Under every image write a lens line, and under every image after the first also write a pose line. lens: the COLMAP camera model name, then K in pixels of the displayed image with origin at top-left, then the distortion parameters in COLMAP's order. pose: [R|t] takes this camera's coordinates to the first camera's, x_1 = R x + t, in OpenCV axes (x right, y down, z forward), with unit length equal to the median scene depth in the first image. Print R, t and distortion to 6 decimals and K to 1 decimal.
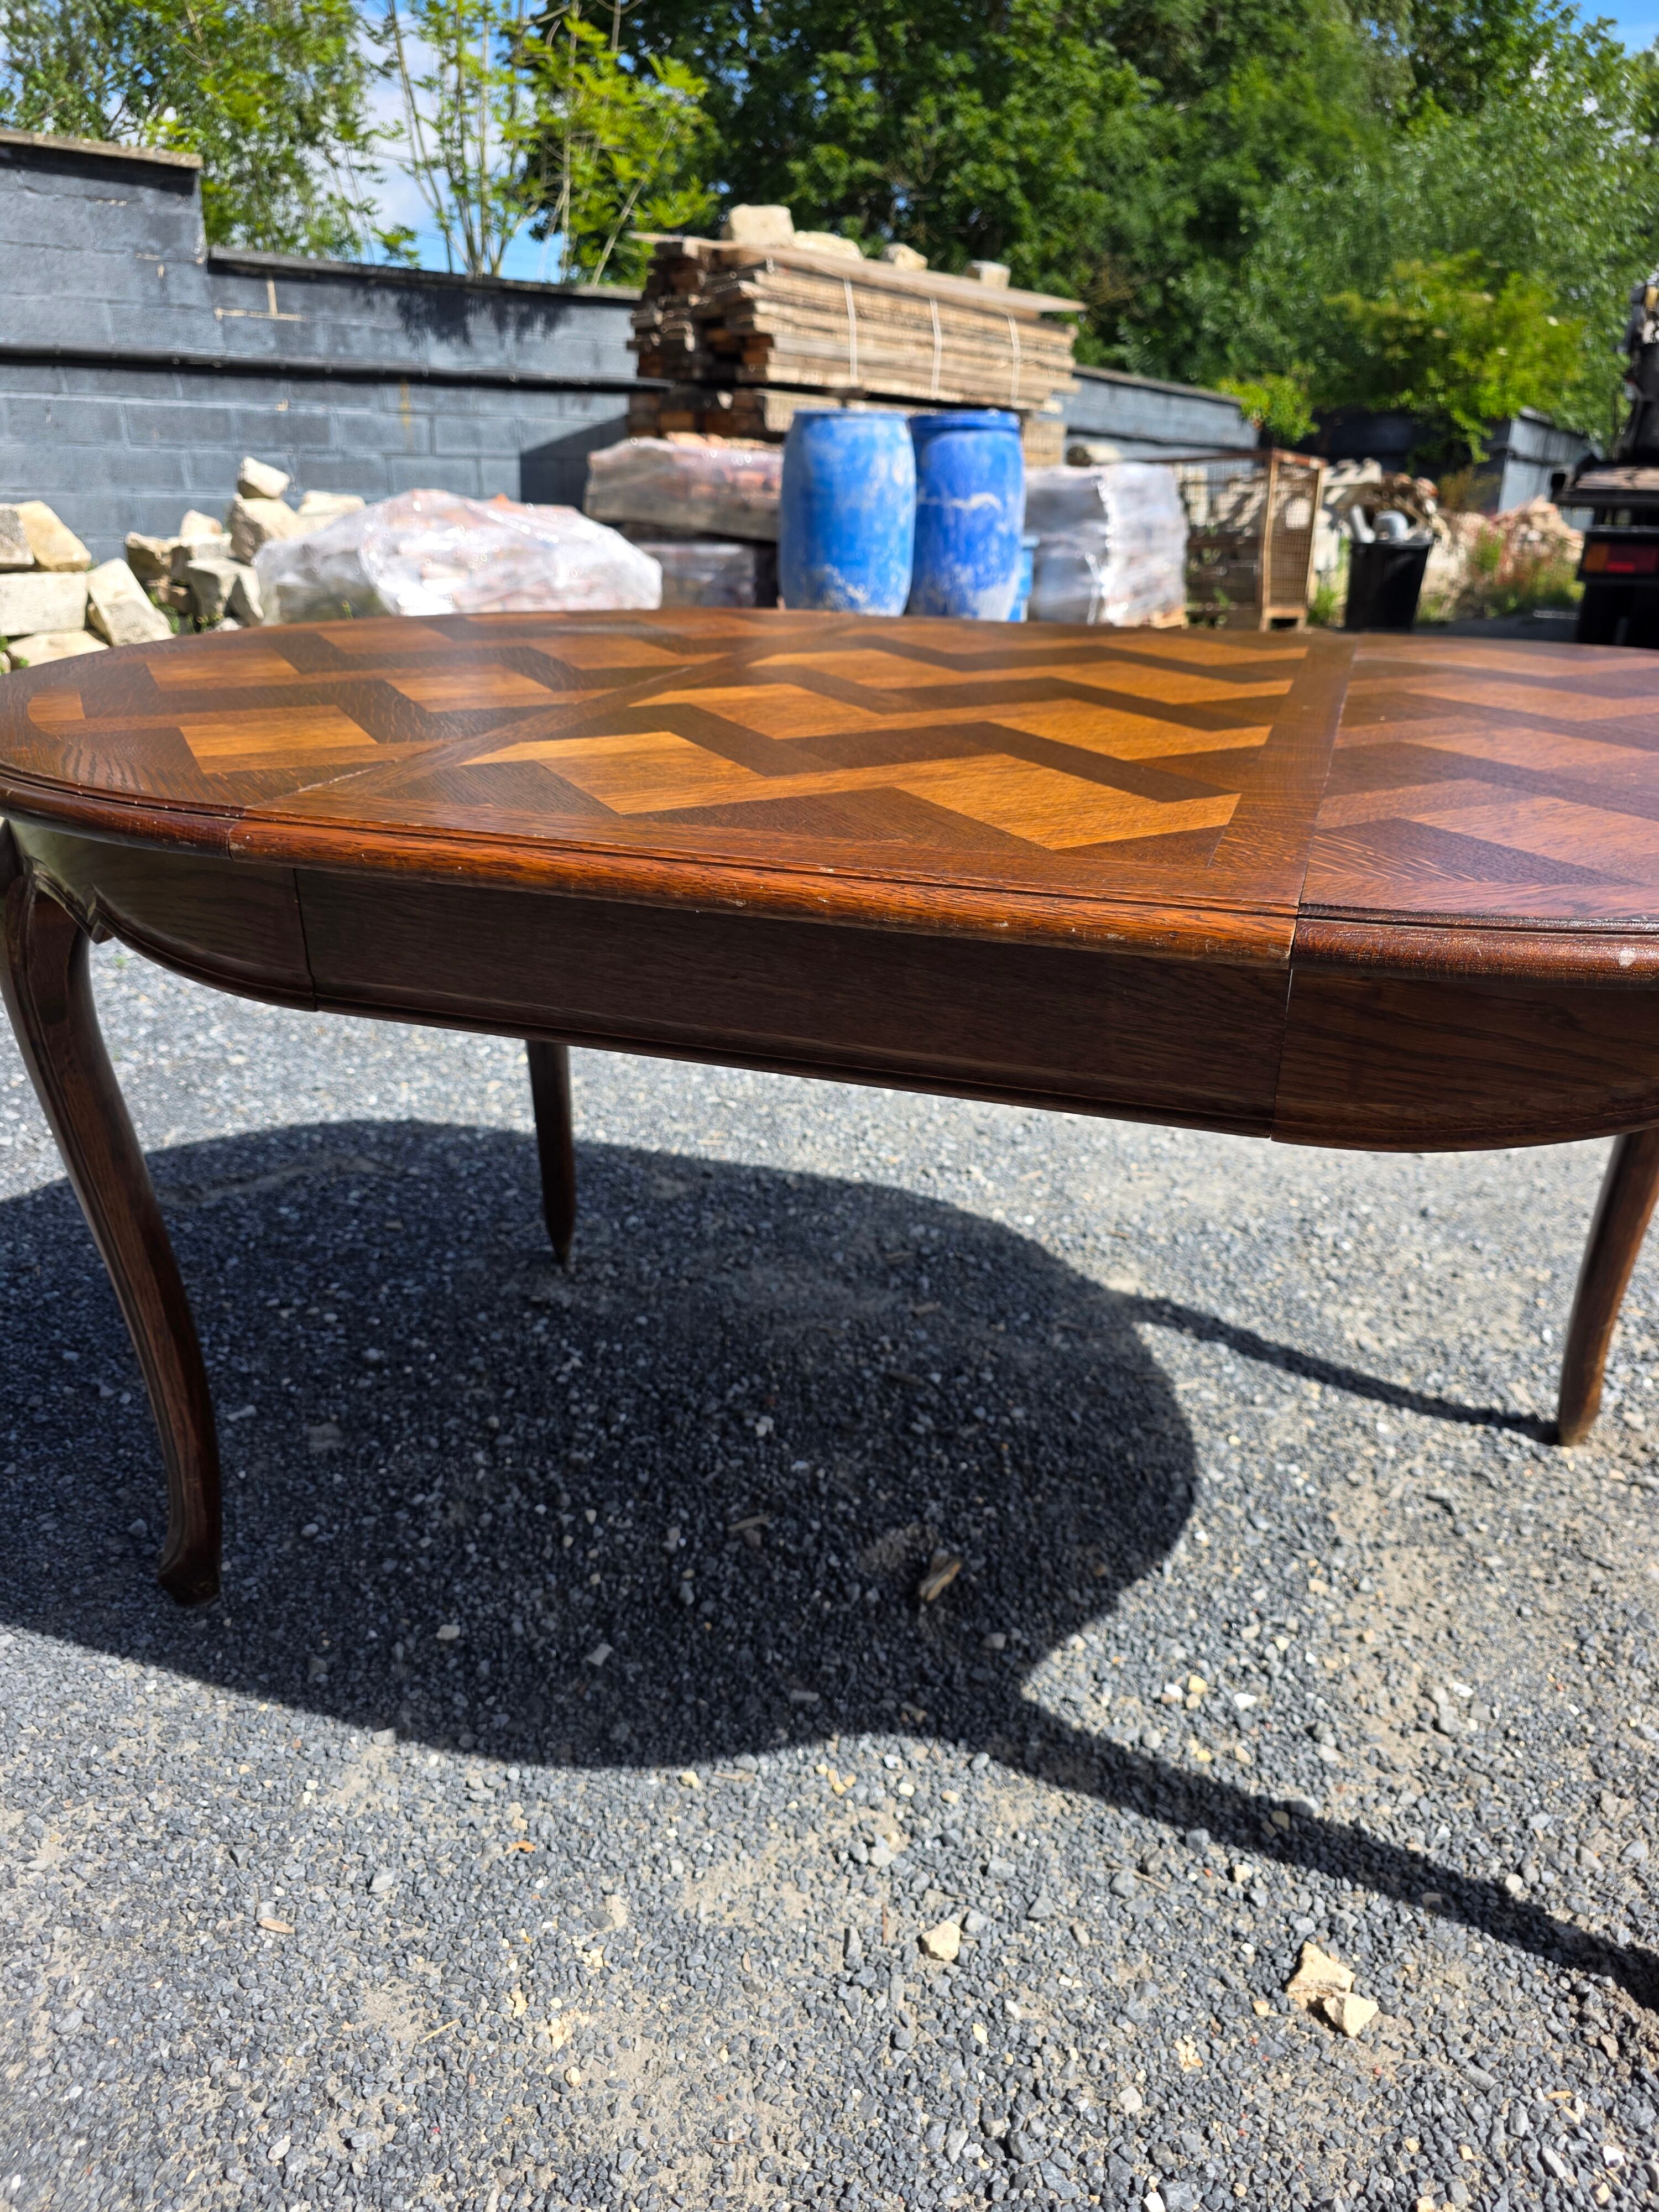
lens RADIAL K [[1502.8, 0, 863.1], [0, 1502.8, 1109.5], [0, 0, 1]] dist [0.019507, -0.015791]
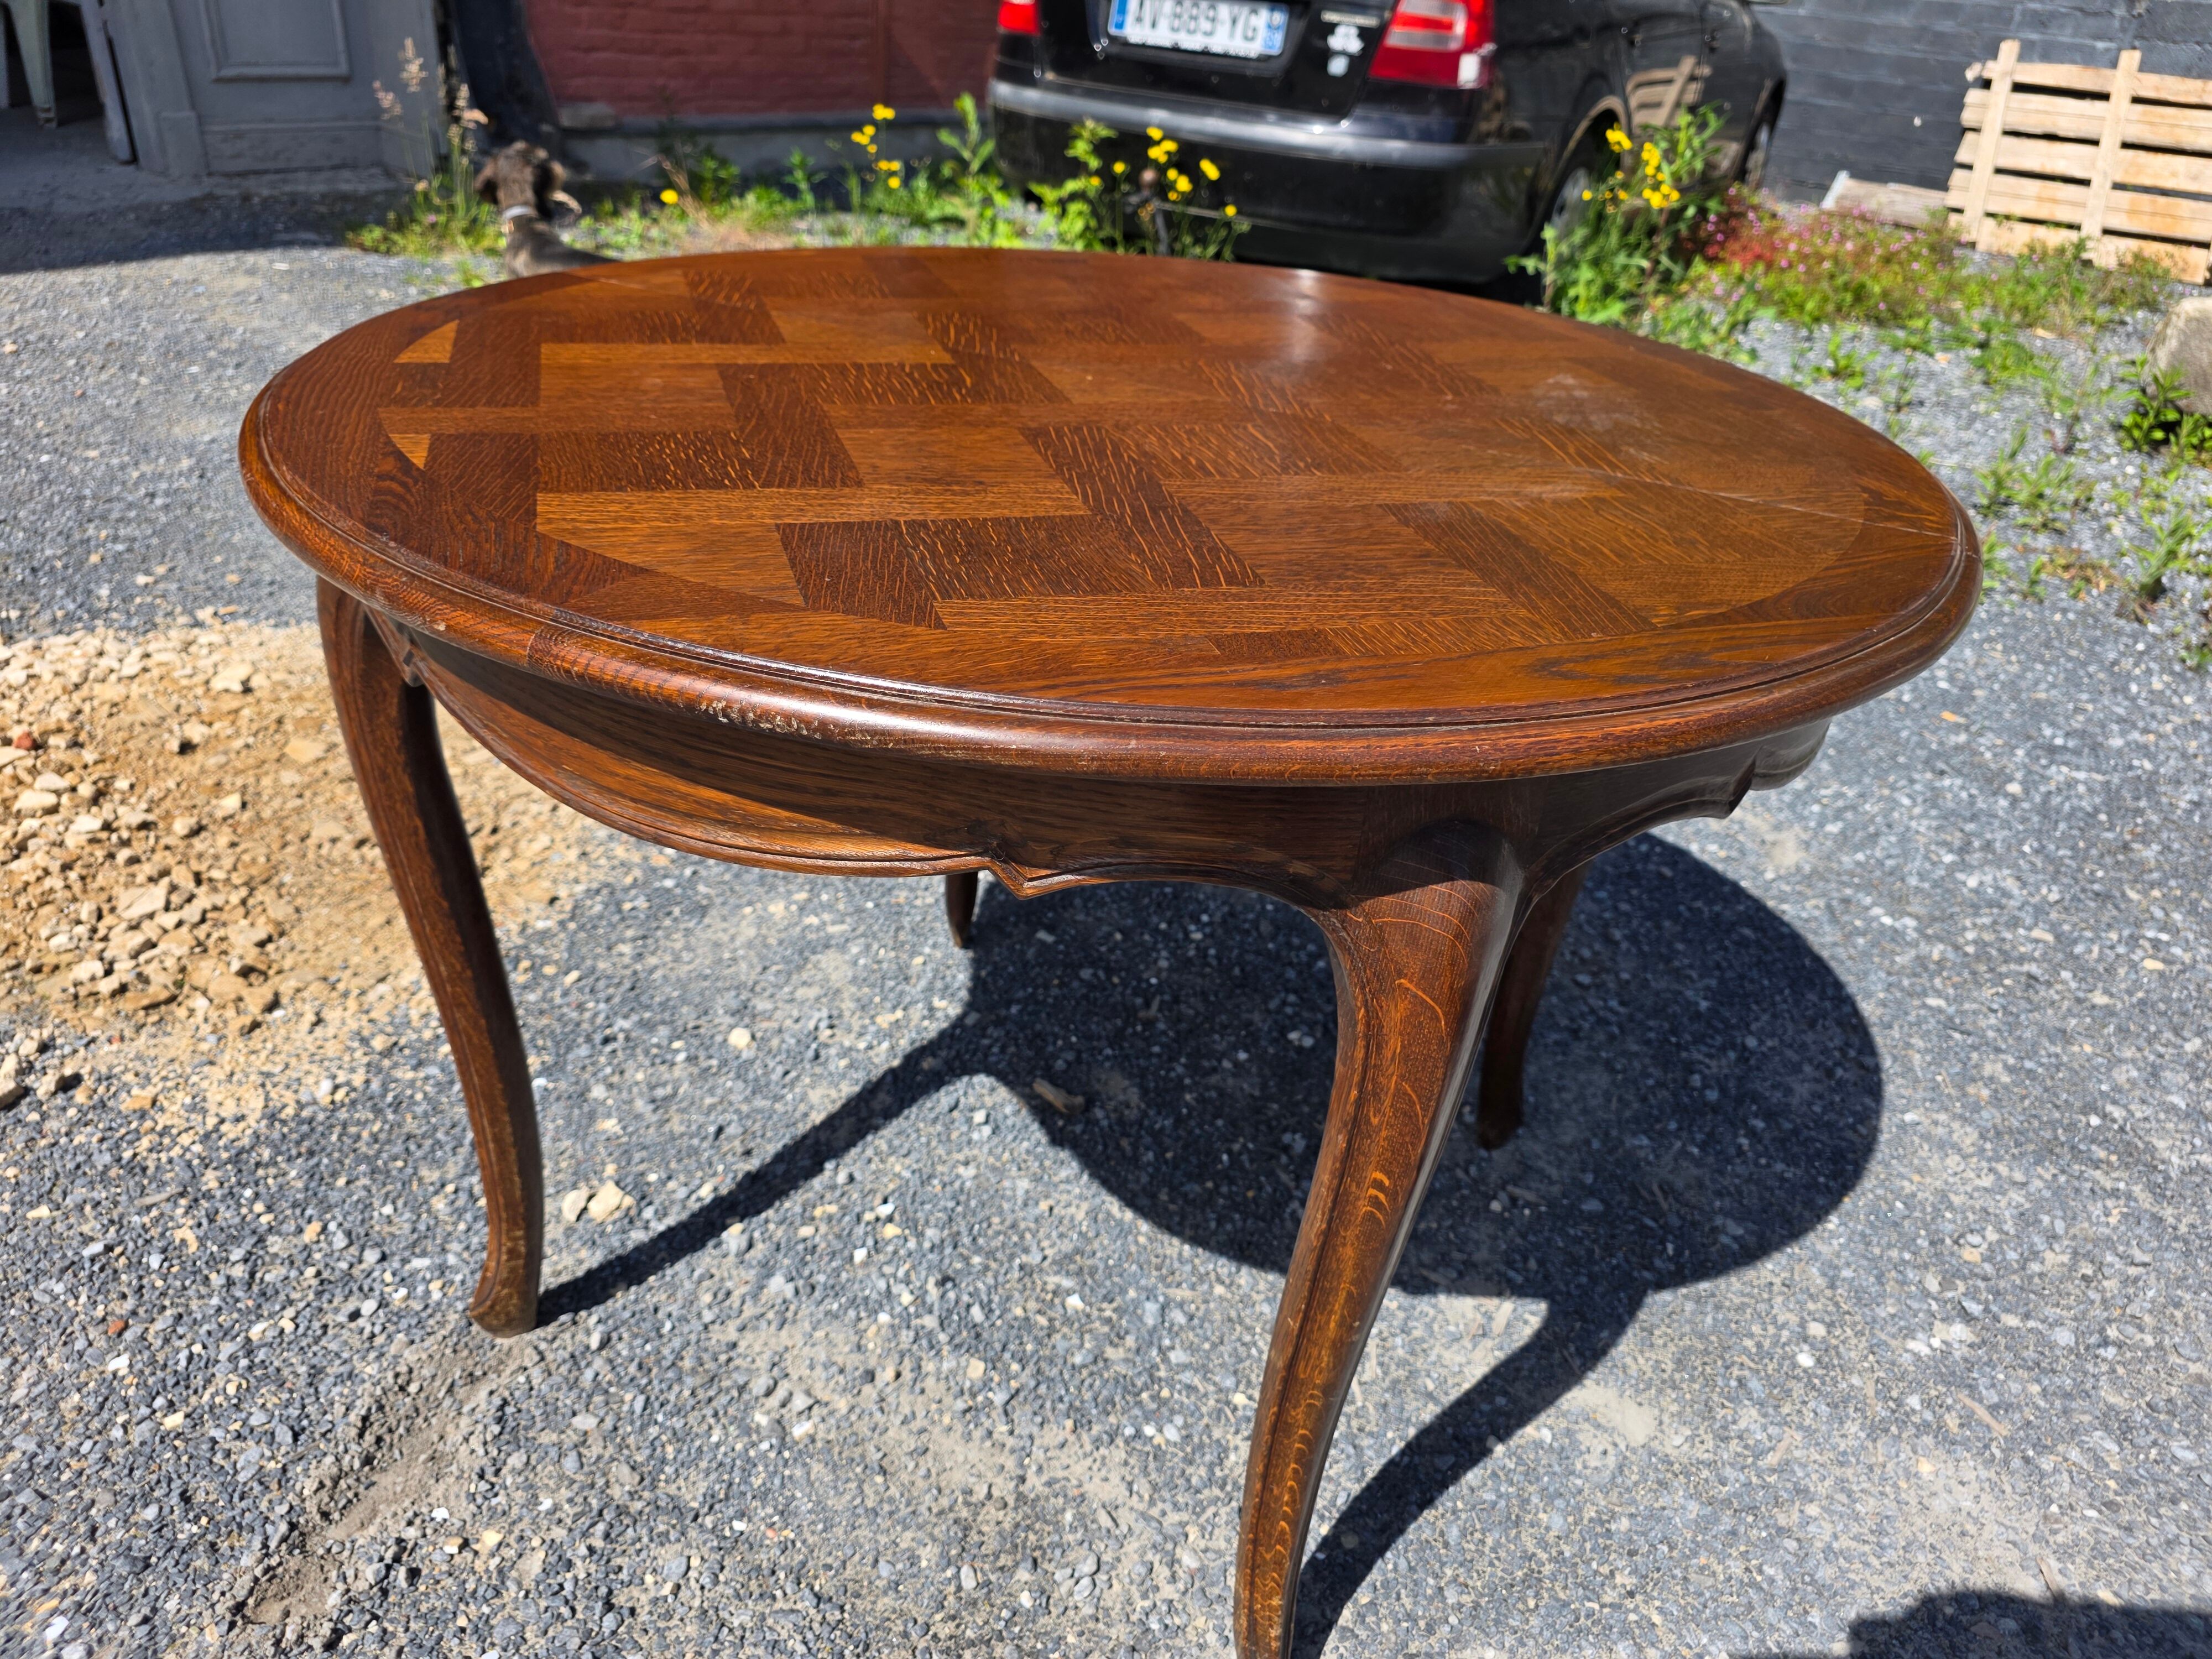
lens RADIAL K [[1516.3, 0, 1074.1], [0, 1516.3, 805.0], [0, 0, 1]] dist [0.016948, -0.013276]
pose [[-0.195551, 0.468408, -0.861600, 0.879356], [-0.456575, 0.734055, 0.502694, -0.403730], [0.867928, 0.491687, 0.070319, 0.780021]]
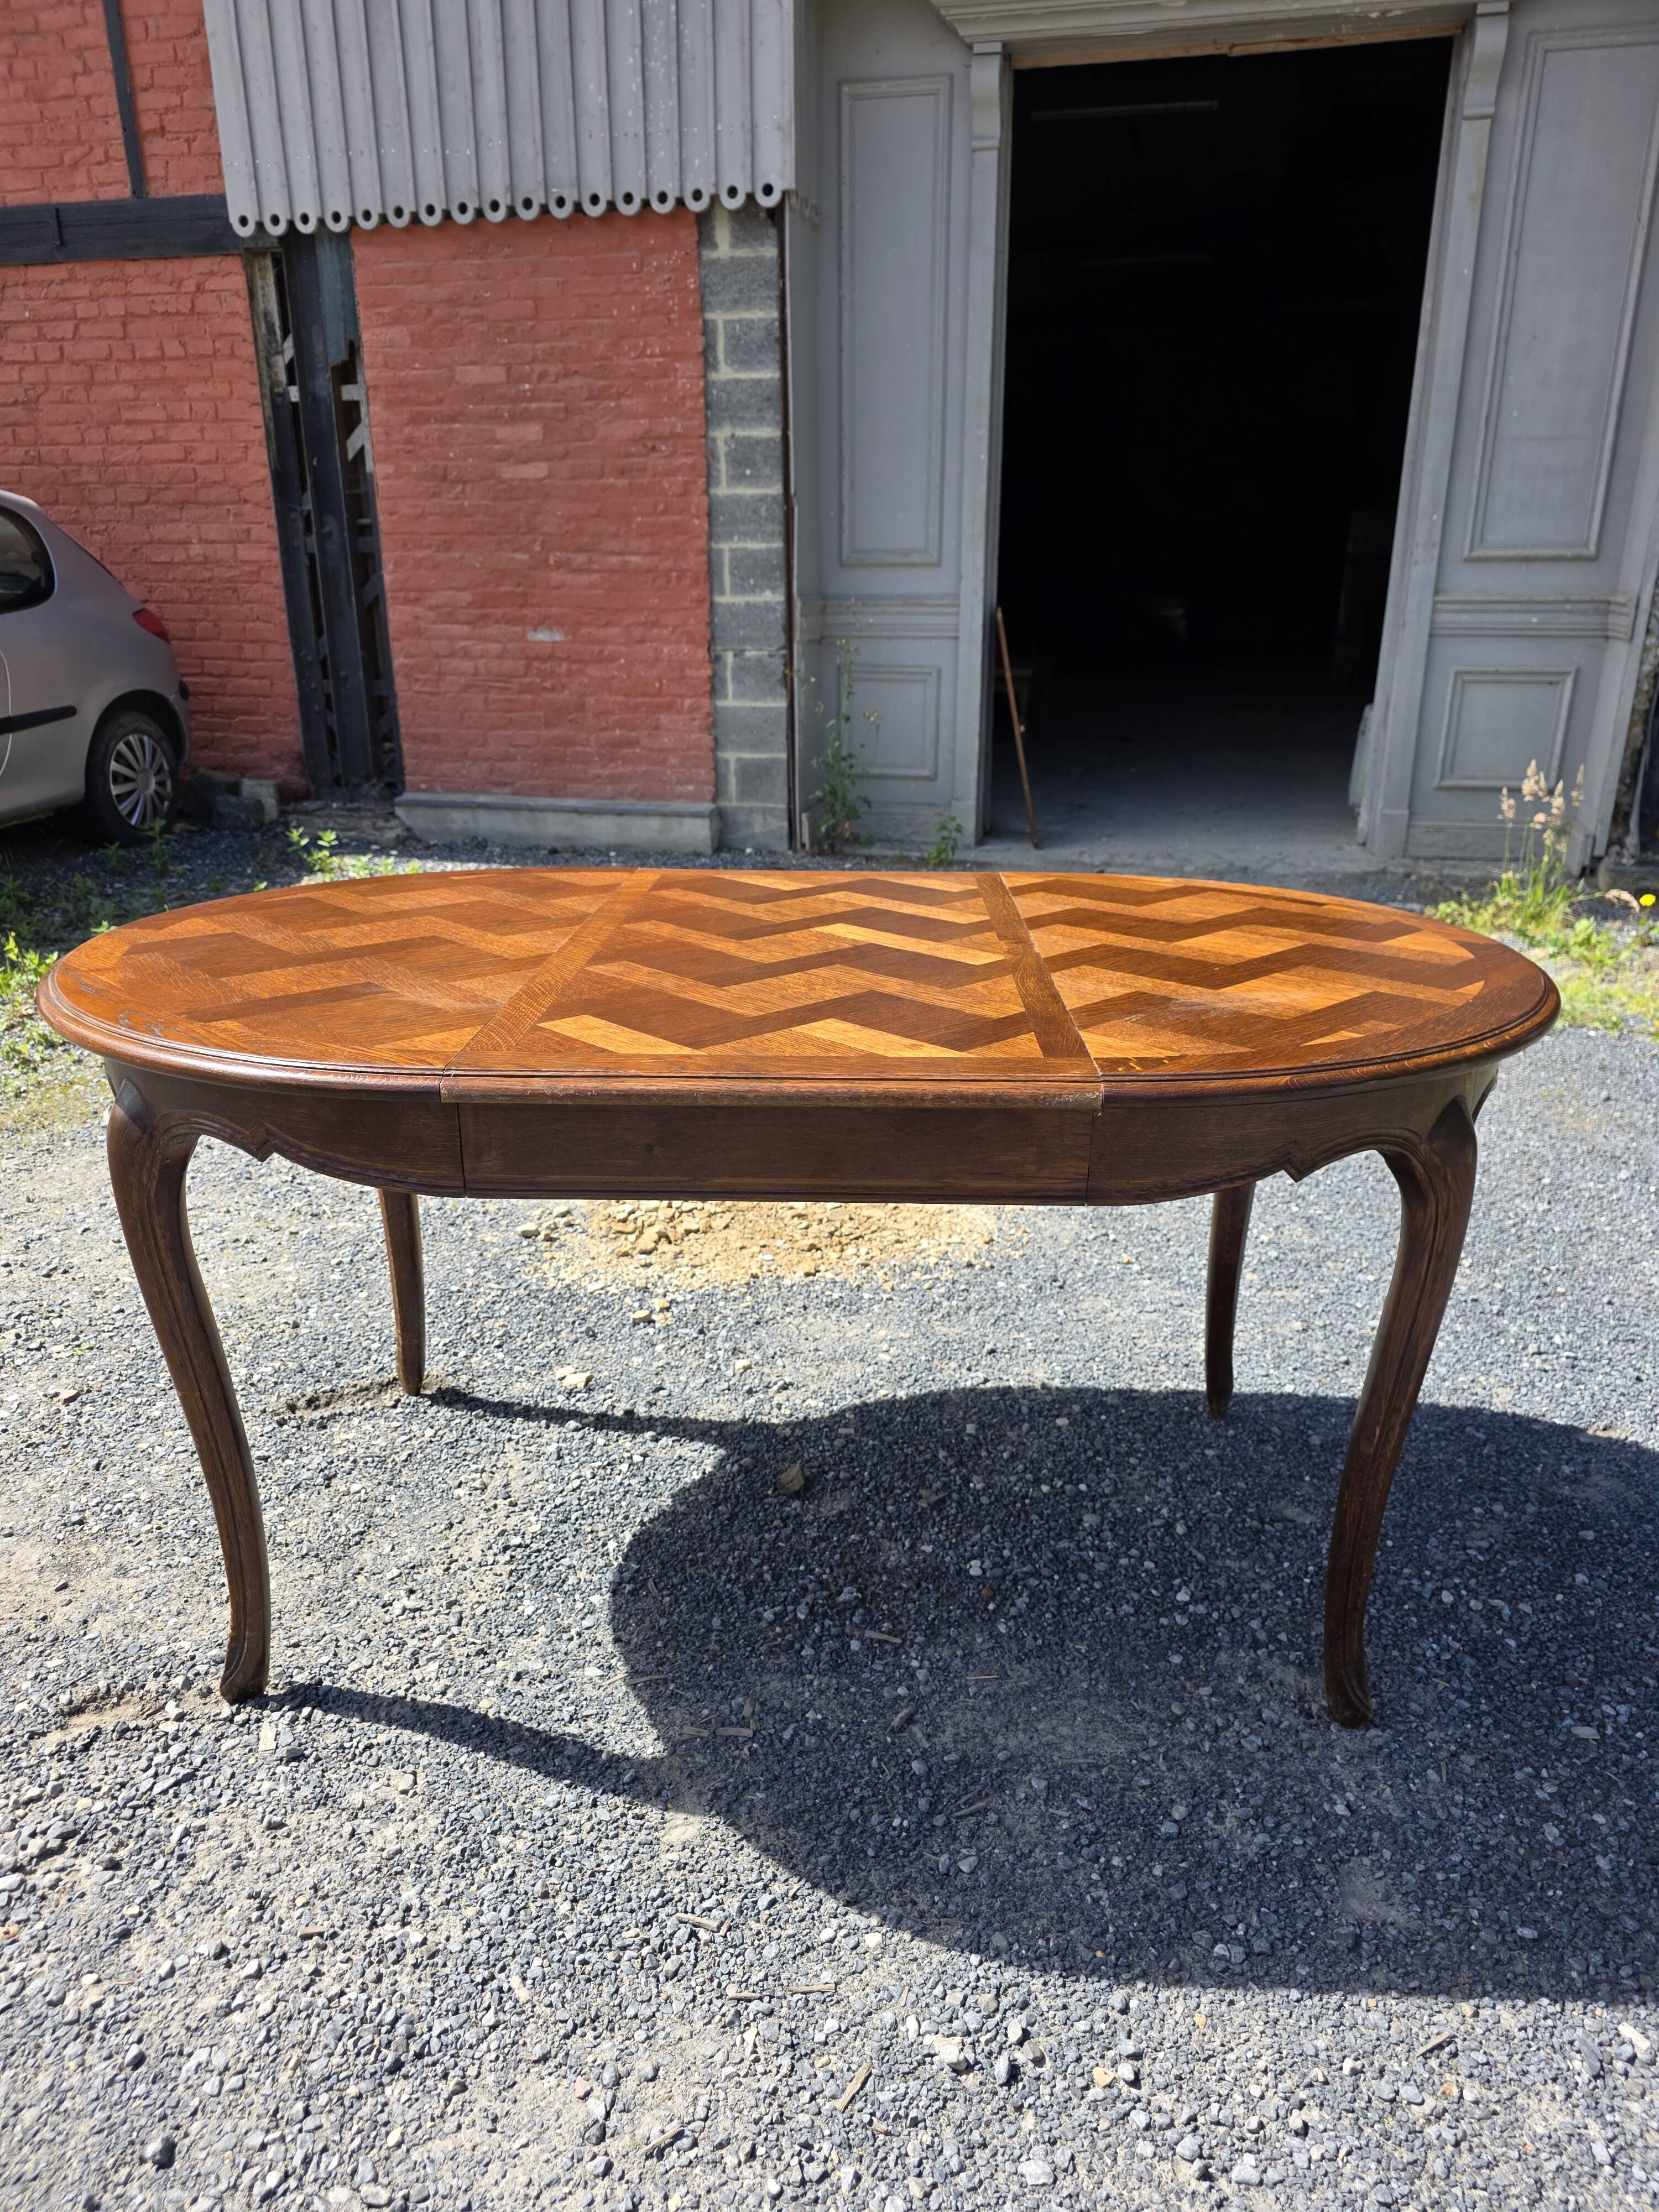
lens RADIAL K [[1449.1, 0, 830.4], [0, 1449.1, 1125.1], [0, 0, 1]] dist [0.032630, -0.025374]
pose [[-0.958398, 0.084790, -0.272552, 0.358486], [-0.124557, 0.734916, 0.666621, -0.873697], [0.256826, 0.672836, -0.693781, 1.686676]]
